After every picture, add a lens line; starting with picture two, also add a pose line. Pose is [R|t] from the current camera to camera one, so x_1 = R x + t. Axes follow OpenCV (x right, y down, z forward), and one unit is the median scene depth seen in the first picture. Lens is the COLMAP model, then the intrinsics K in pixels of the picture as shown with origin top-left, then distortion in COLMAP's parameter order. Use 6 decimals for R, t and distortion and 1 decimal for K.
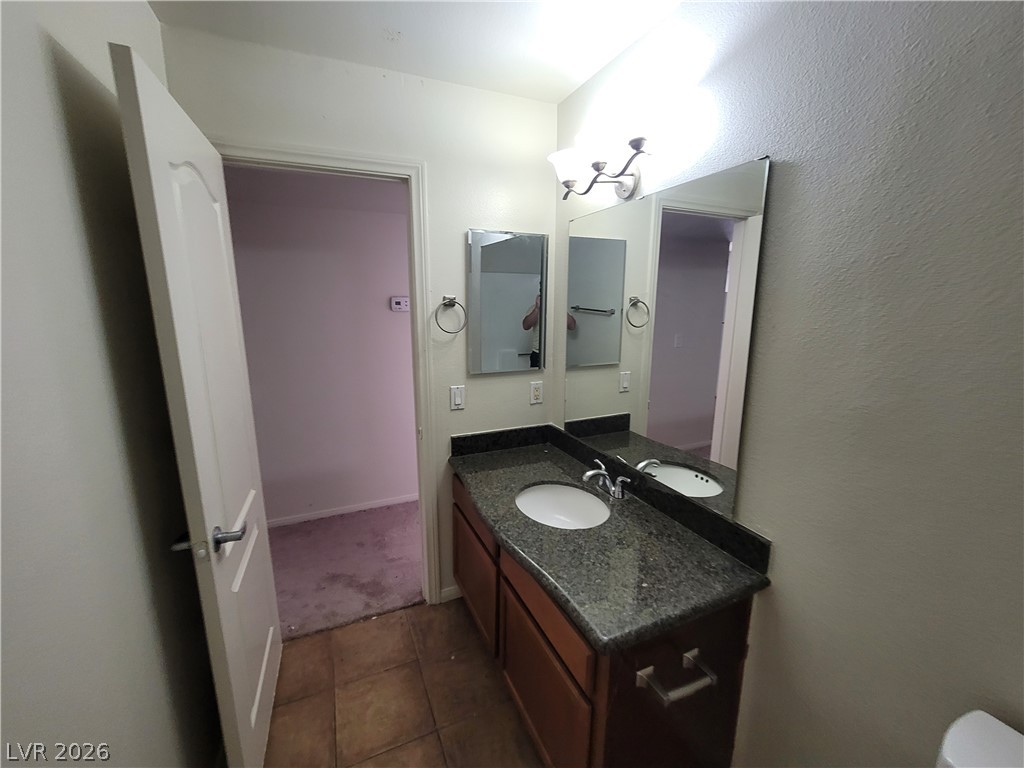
lens RADIAL K [[417.6, 0, 514.4], [0, 417.6, 379.8], [0, 0, 1]] dist [-0.008259, 0.000103]
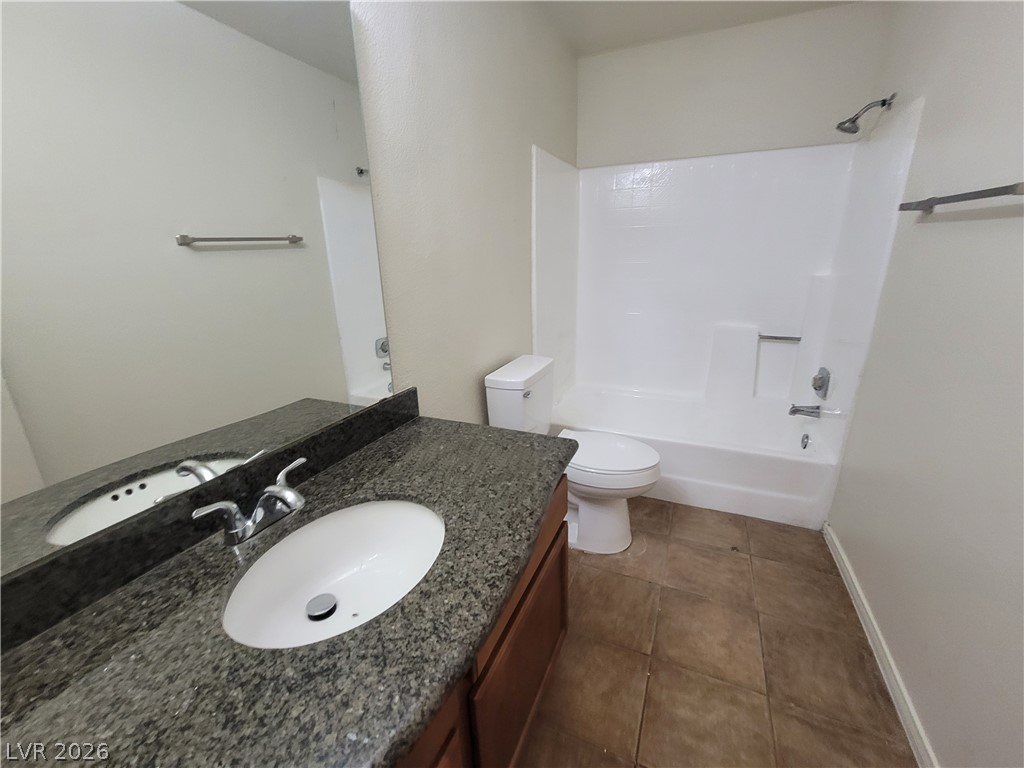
lens RADIAL K [[417.6, 0, 514.4], [0, 417.6, 379.8], [0, 0, 1]] dist [-0.008259, 0.000103]
pose [[-0.660813, -0.211805, 0.720044, -0.332656], [0.157772, 0.898720, 0.409157, -0.059244], [-0.733780, 0.383979, -0.560470, 1.073725]]
